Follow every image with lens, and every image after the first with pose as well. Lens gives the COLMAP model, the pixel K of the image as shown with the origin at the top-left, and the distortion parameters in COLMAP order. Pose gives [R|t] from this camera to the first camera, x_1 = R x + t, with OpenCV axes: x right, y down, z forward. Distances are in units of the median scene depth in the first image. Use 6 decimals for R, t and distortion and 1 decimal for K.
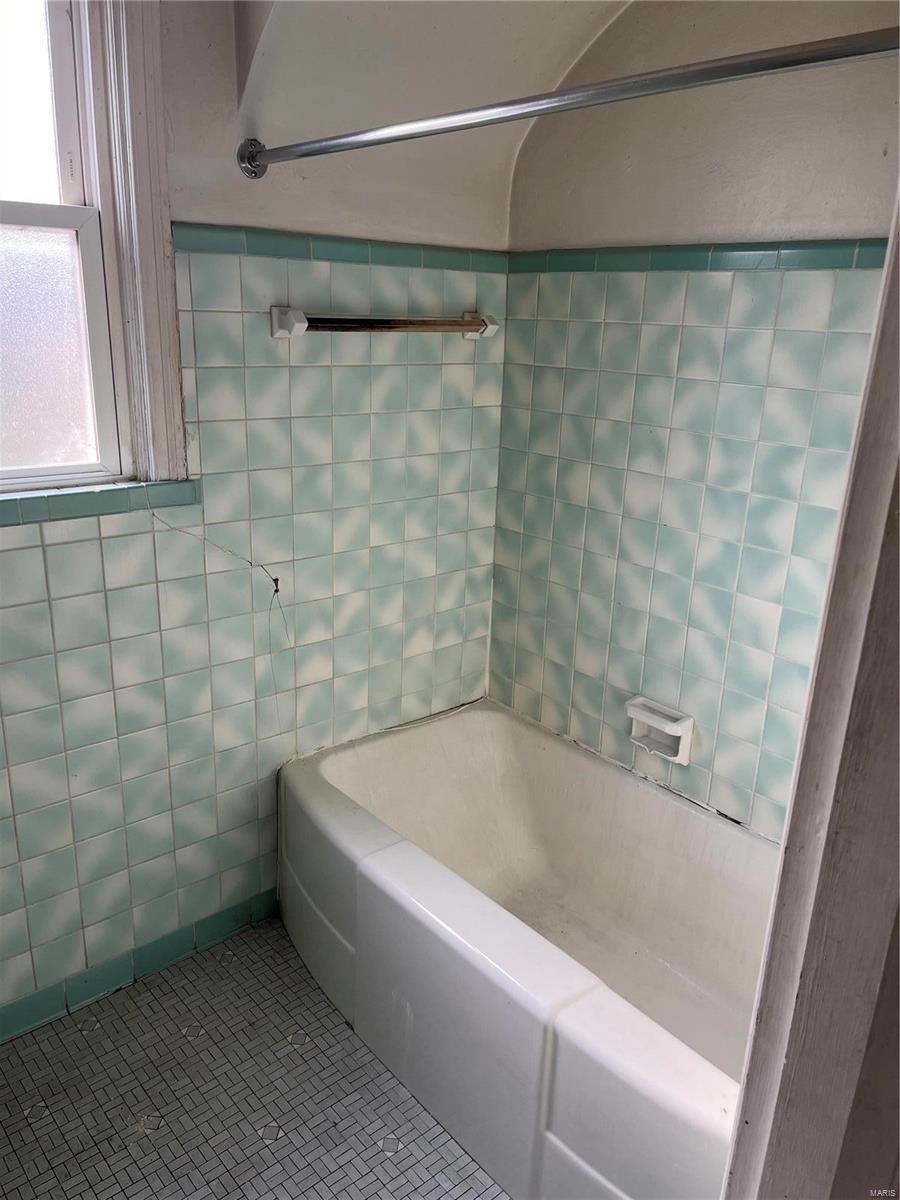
lens RADIAL K [[899.9, 0, 445.0], [0, 899.9, 602.4], [0, 0, 1]] dist [0.084600, -0.136084]
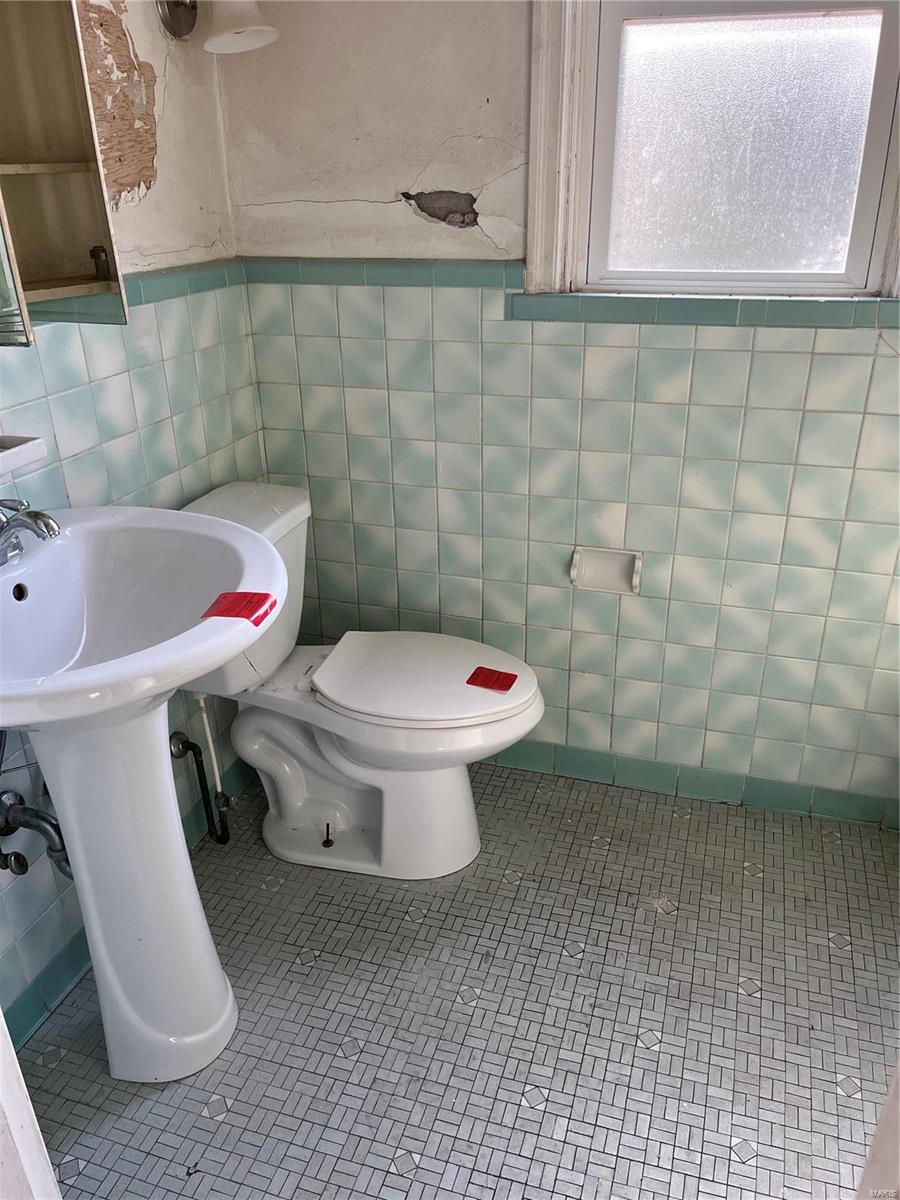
lens RADIAL K [[899.9, 0, 445.0], [0, 899.9, 602.4], [0, 0, 1]] dist [0.084600, -0.136084]
pose [[0.510409, 0.322986, -0.796971, 0.257722], [-0.232352, 0.944111, 0.233810, 0.040781], [0.827946, 0.065839, 0.556929, 0.150376]]
